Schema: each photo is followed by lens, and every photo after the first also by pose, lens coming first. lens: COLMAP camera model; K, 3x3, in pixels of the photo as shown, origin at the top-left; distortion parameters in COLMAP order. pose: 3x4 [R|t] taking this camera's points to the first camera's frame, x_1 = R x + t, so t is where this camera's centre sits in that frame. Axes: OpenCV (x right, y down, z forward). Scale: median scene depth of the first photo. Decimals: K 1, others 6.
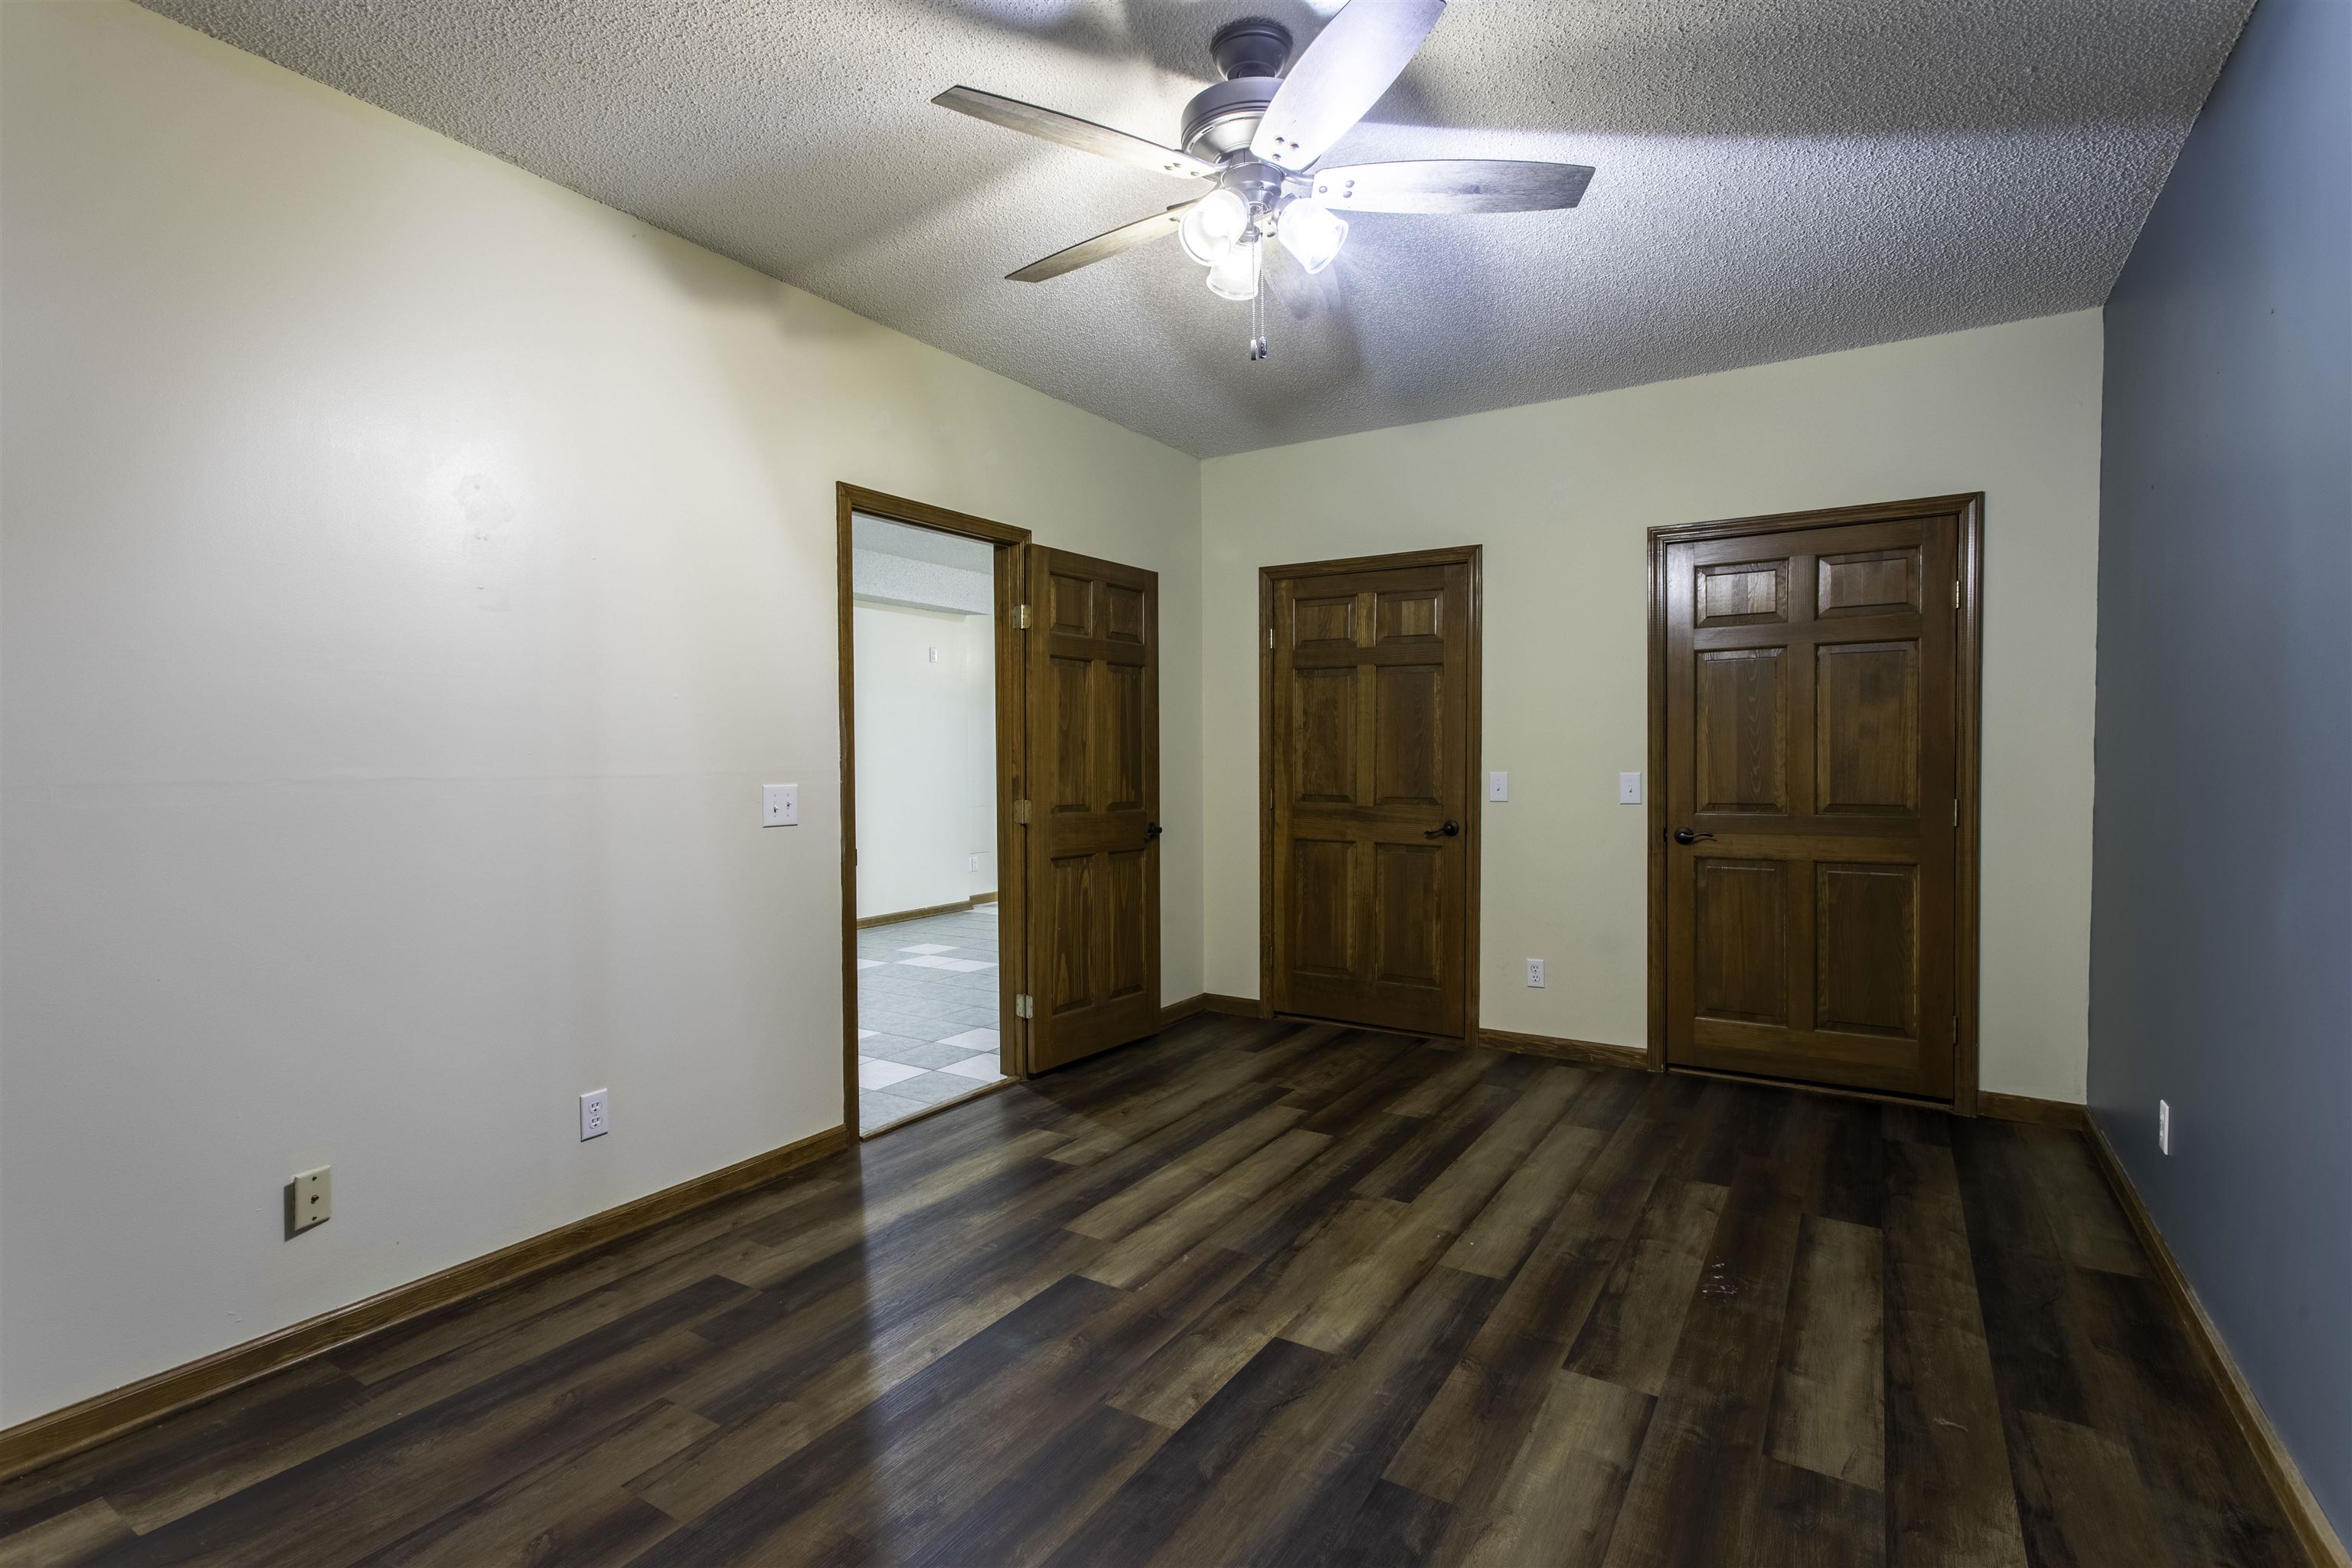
lens RADIAL K [[1121.8, 0, 1180.2], [0, 1121.8, 780.3], [0, 0, 1]] dist [0.001794, 0.001108]
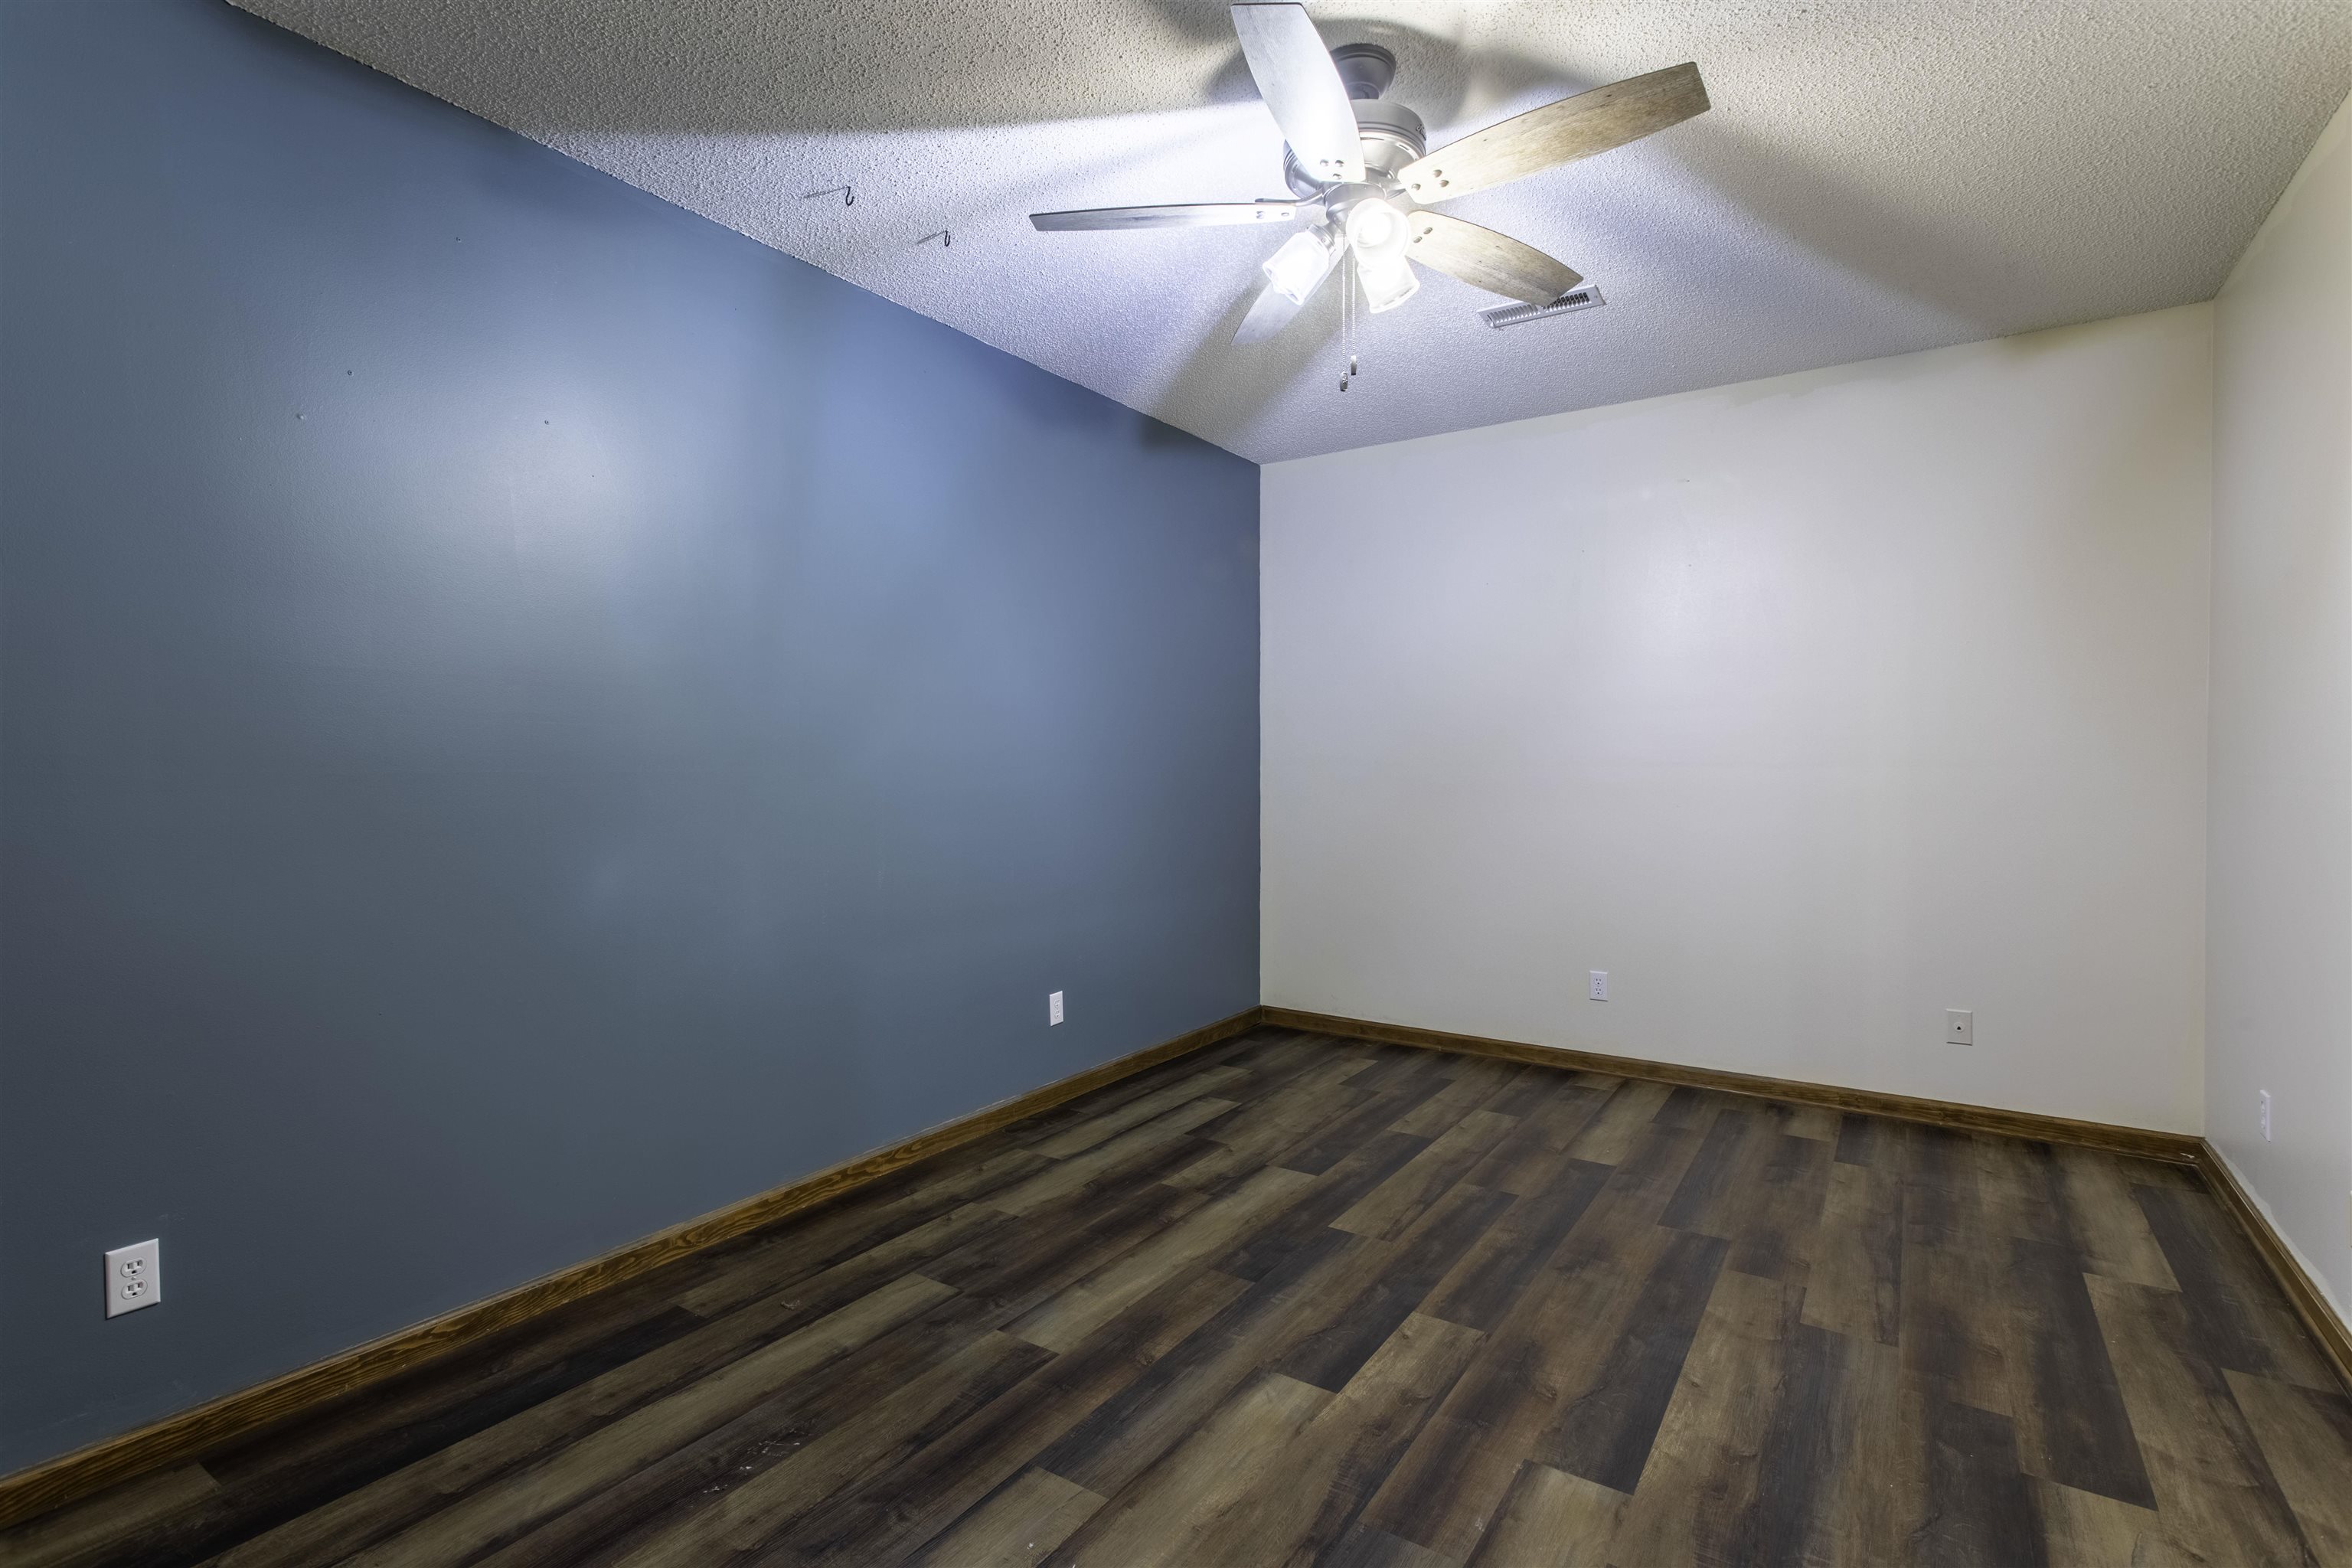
lens RADIAL K [[1121.8, 0, 1180.2], [0, 1121.8, 780.3], [0, 0, 1]] dist [0.001794, 0.001108]
pose [[-0.999624, 0.007326, 0.026409, 0.195534], [0.008335, 0.999231, 0.038313, -0.046773], [-0.026108, 0.038518, -0.998917, 2.008727]]
